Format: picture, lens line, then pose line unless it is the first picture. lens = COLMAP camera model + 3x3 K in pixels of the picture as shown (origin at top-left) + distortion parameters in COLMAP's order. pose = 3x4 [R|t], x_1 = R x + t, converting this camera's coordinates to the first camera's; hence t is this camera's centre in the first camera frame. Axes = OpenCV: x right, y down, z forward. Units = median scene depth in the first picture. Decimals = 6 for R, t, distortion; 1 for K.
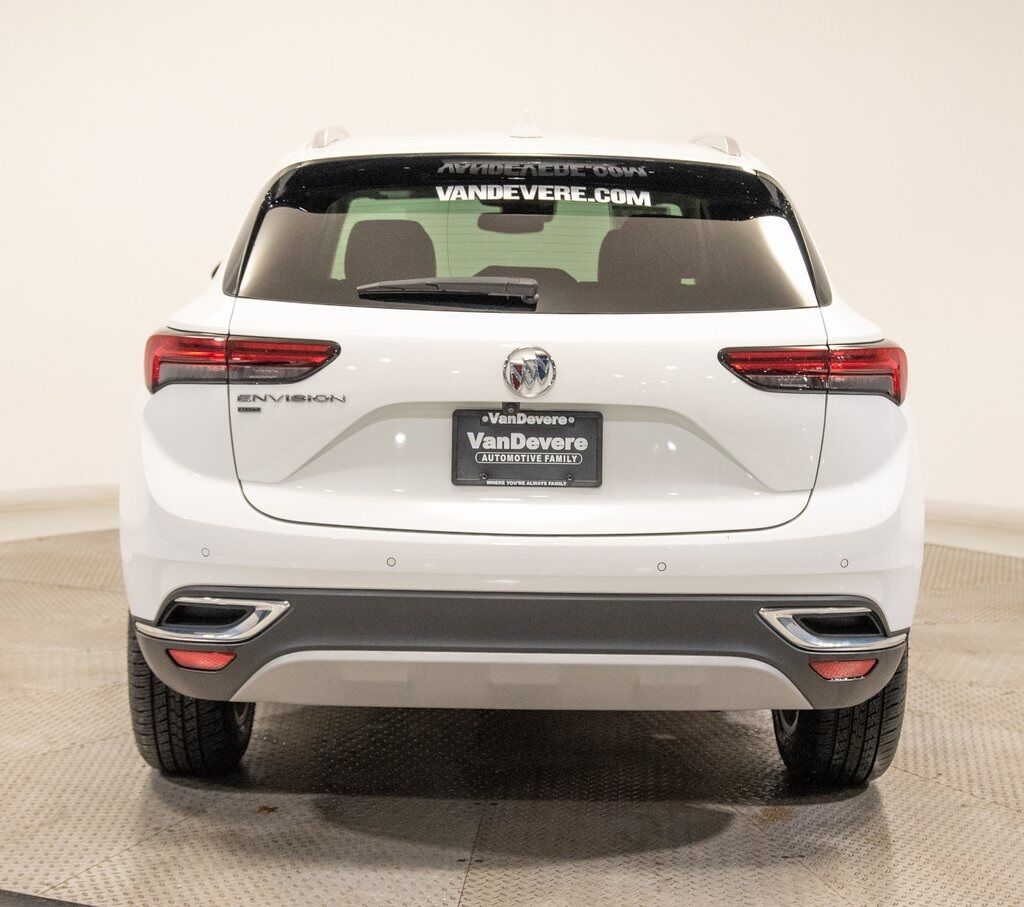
lens RADIAL K [[1290.5, 0, 512.8], [0, 1290.5, 453.7], [0, 0, 1]] dist [0.065505, 0.000000]
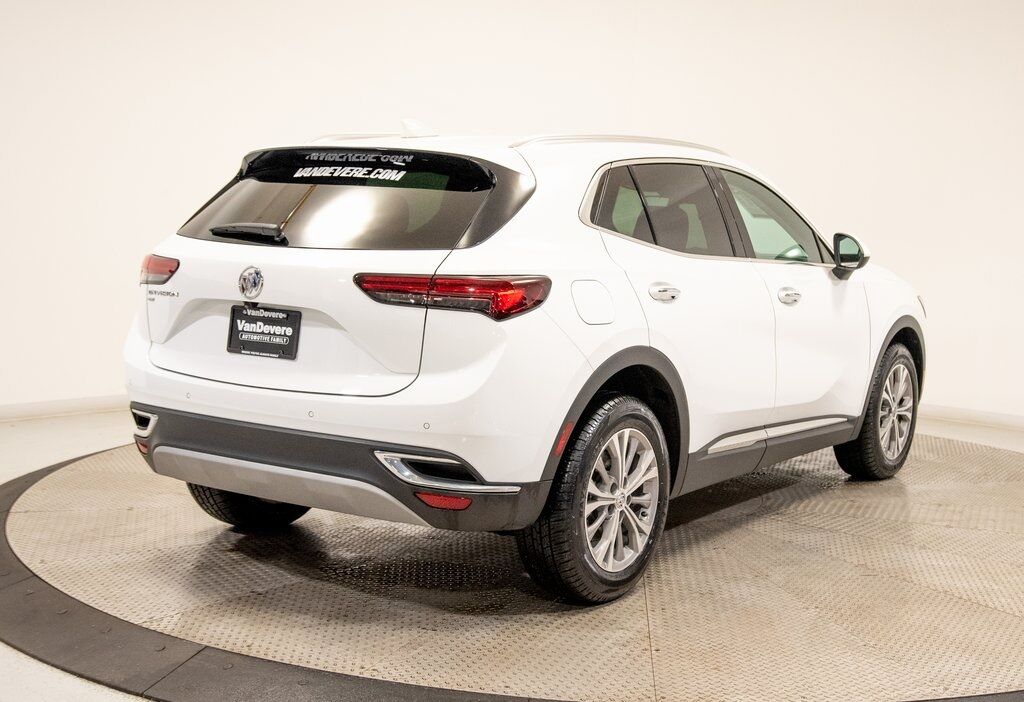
lens RADIAL K [[1051.9, 0, 526.3], [0, 1051.9, 344.3], [0, 0, 1]] dist [-0.030732, 0.000000]
pose [[0.904707, 0.073792, -0.419596, 0.837482], [-0.091434, 0.995567, -0.022061, 0.009714], [0.416108, 0.058324, 0.907443, -0.024788]]
